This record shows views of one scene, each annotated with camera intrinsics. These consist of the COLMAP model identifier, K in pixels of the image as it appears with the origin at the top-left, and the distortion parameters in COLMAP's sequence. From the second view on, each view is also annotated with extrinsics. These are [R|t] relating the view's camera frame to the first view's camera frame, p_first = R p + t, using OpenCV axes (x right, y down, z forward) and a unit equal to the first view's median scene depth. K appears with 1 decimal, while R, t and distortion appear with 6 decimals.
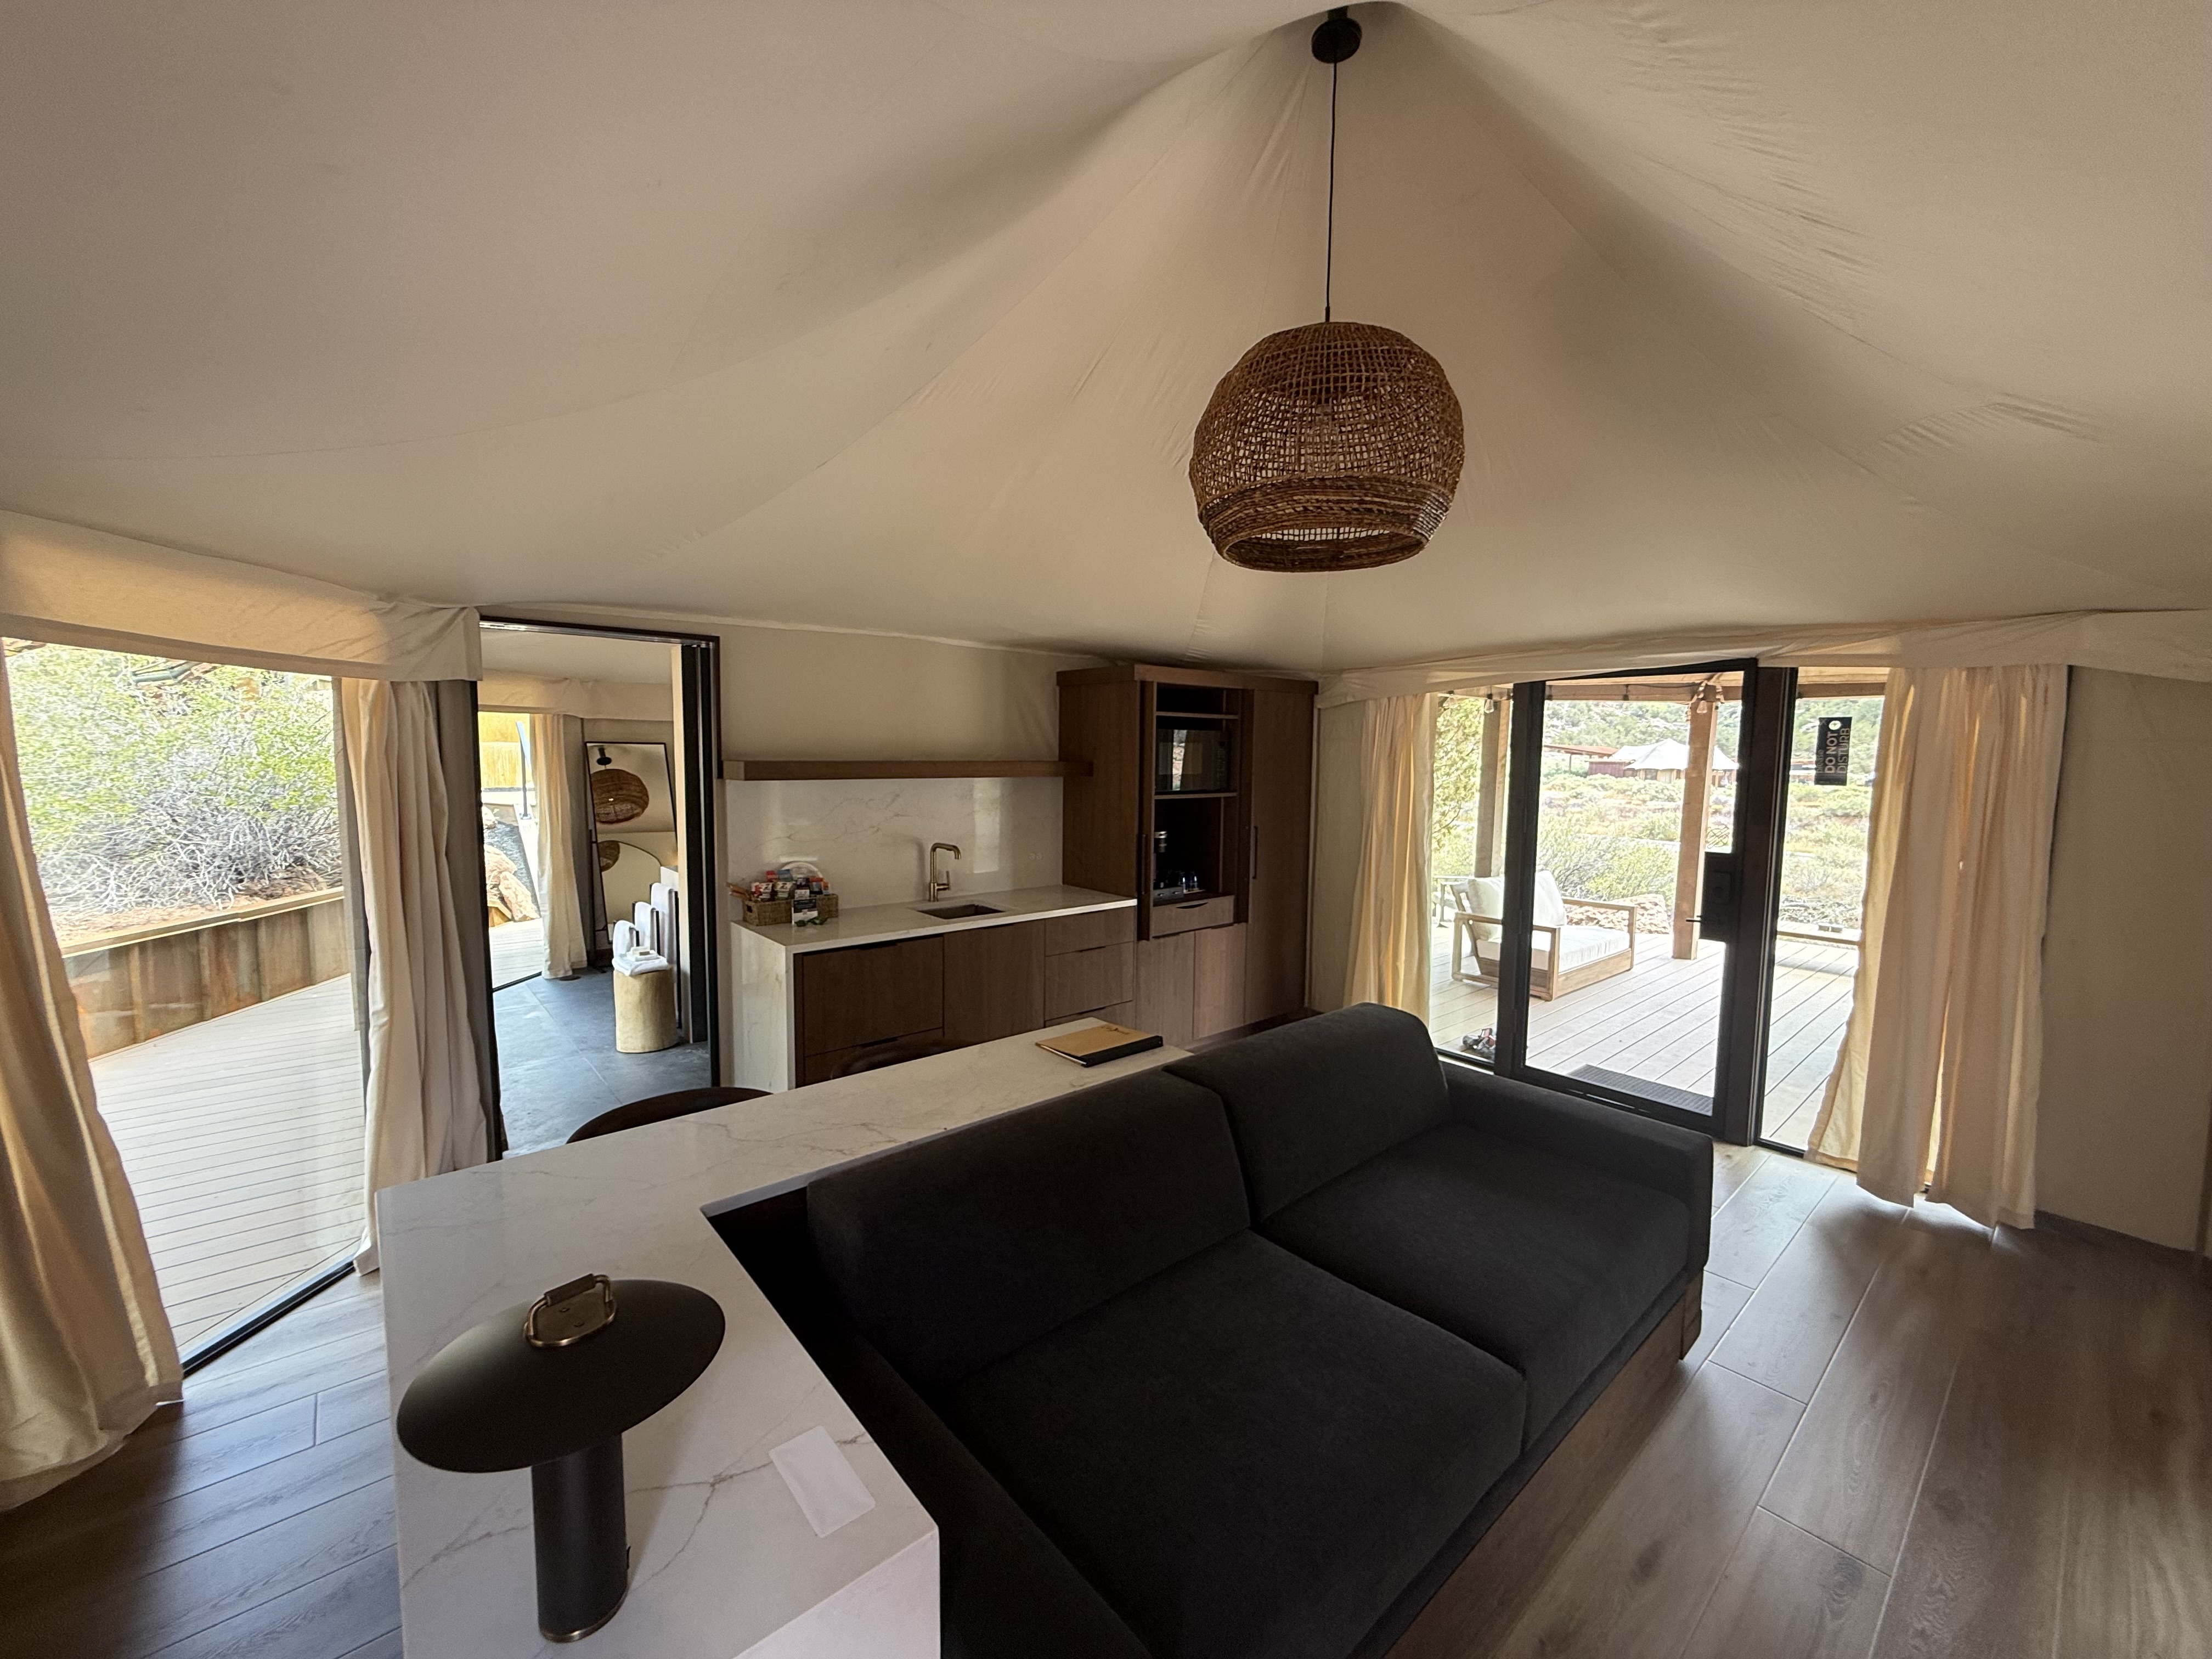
lens RADIAL K [[885.0, 0, 1100.3], [0, 885.0, 824.0], [0, 0, 1]] dist [0.000398, 0.000018]
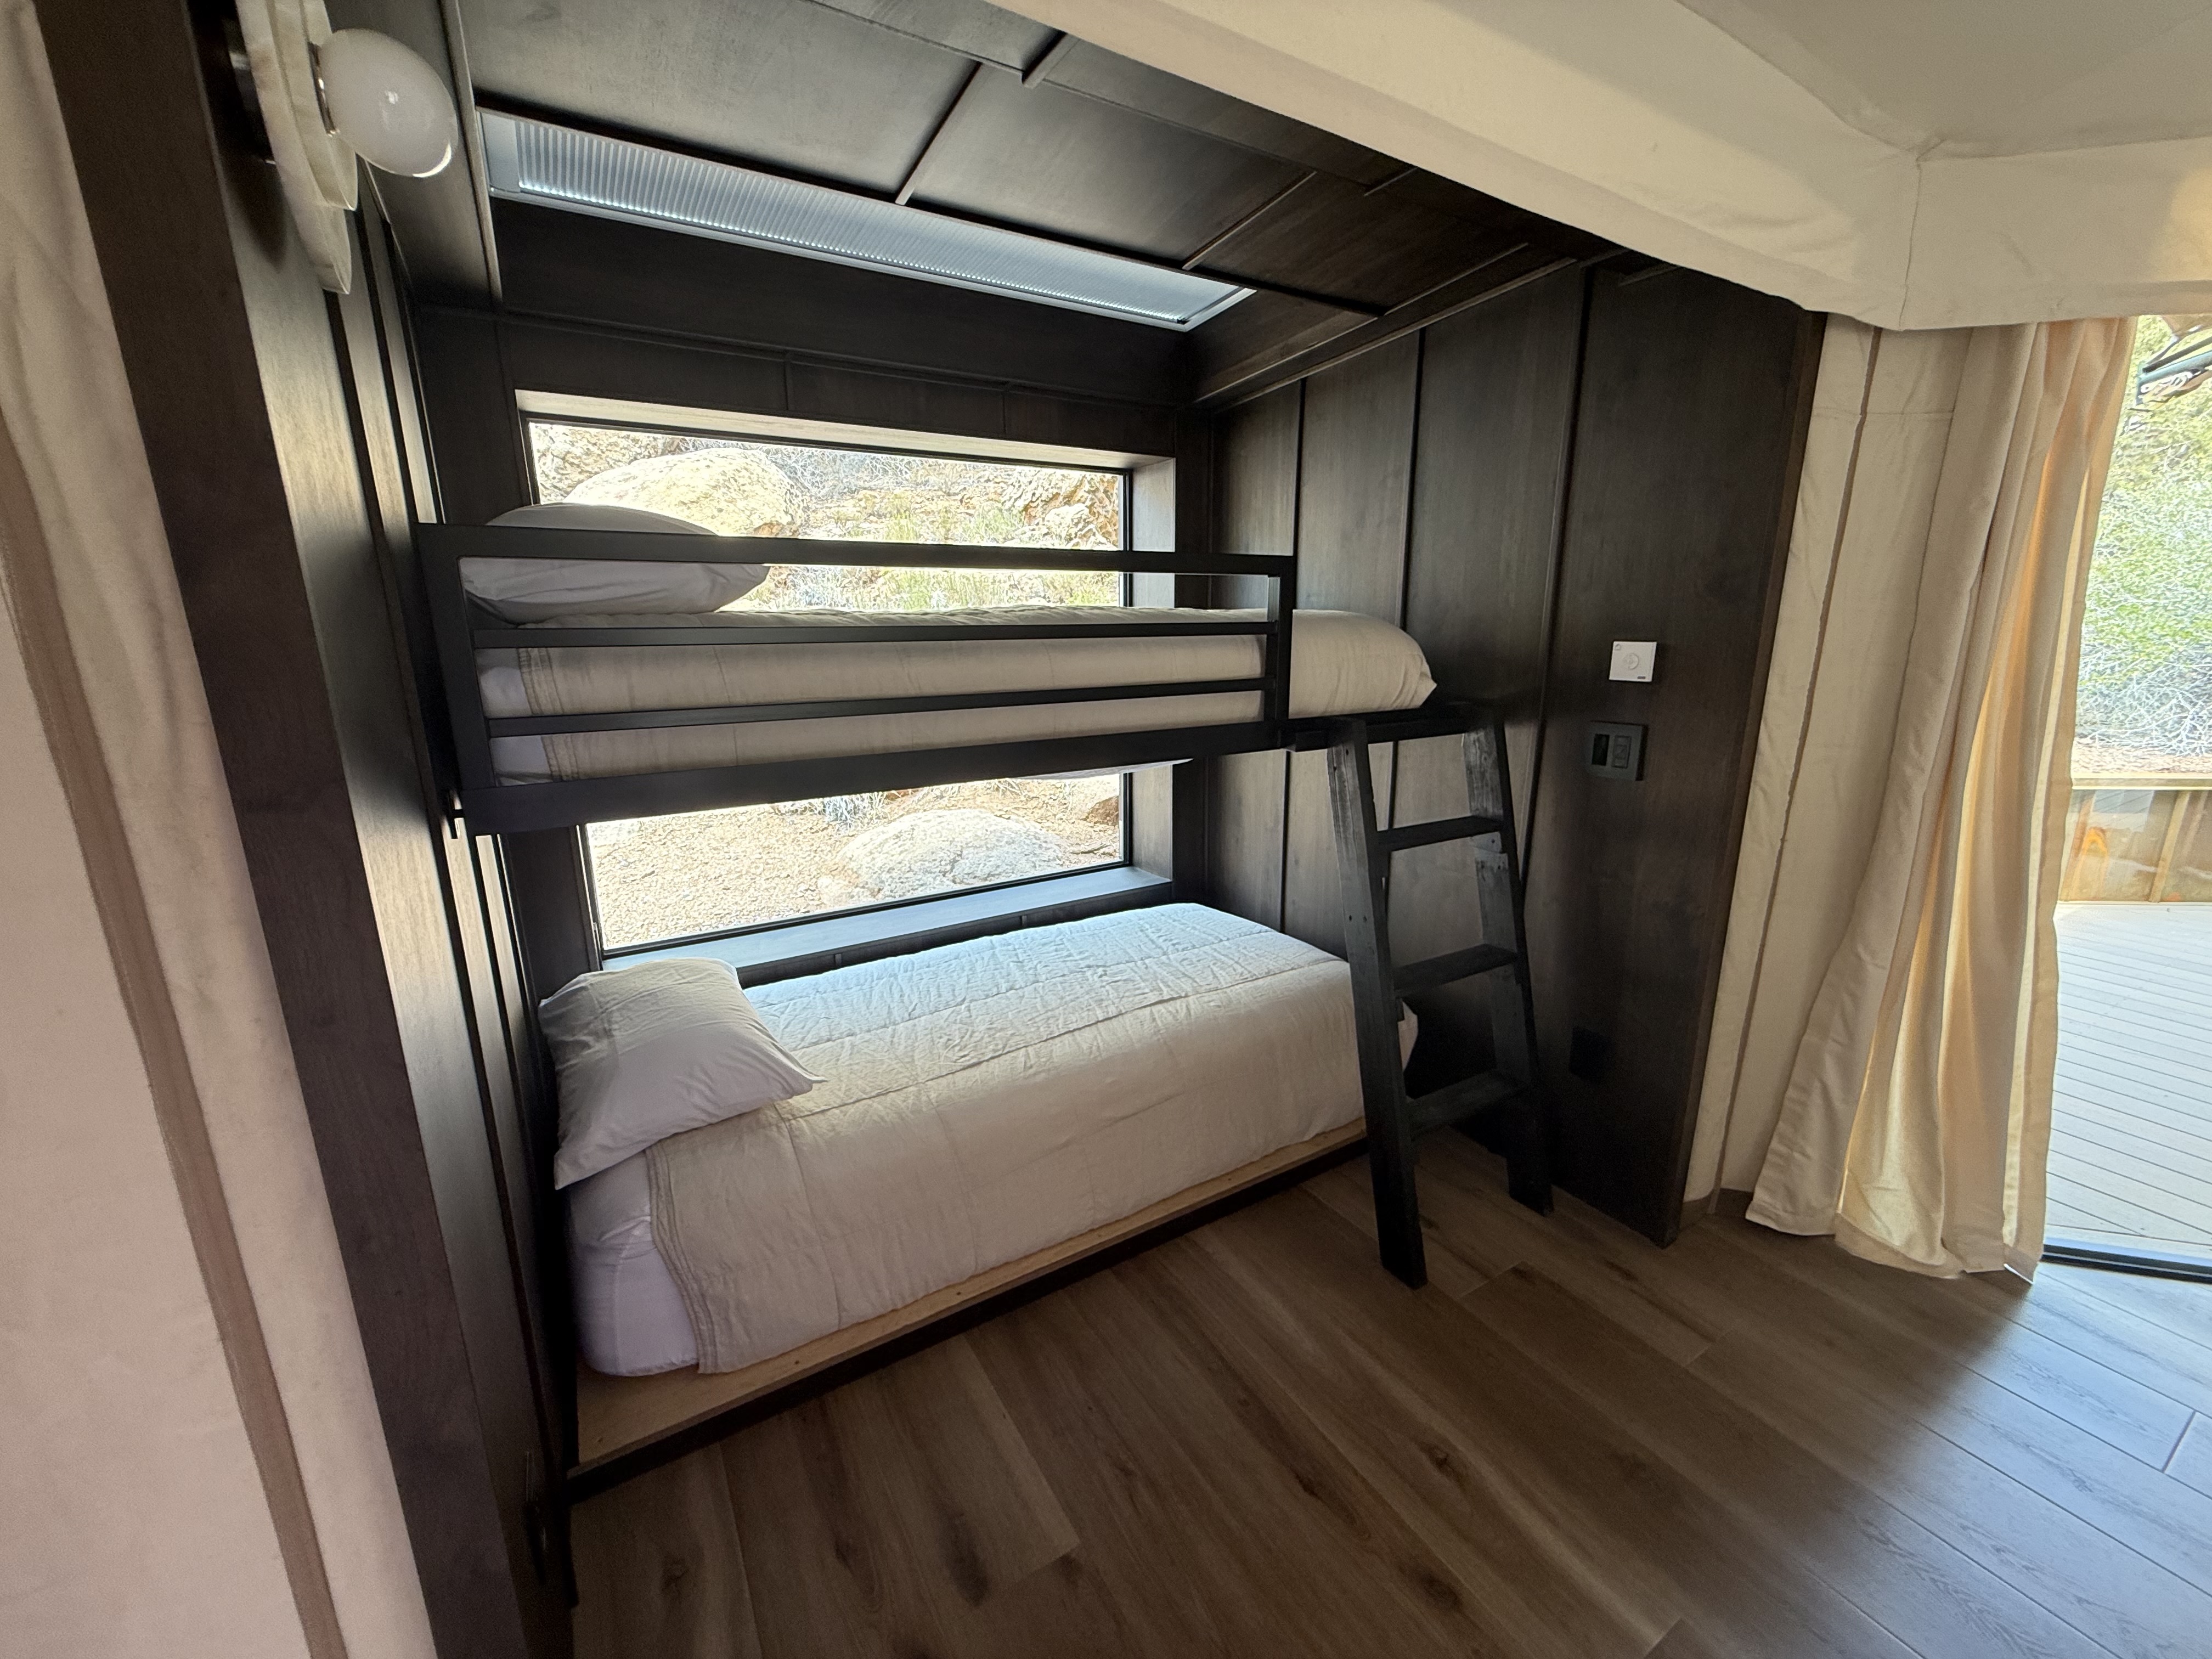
lens RADIAL K [[885.0, 0, 1099.7], [0, 885.0, 836.6], [0, 0, 1]] dist [0.000398, 0.000018]
pose [[-0.168190, 0.225583, -0.959596, -0.179519], [-0.071011, 0.968162, 0.240043, 0.104222], [0.983194, 0.108514, -0.146817, 0.212245]]
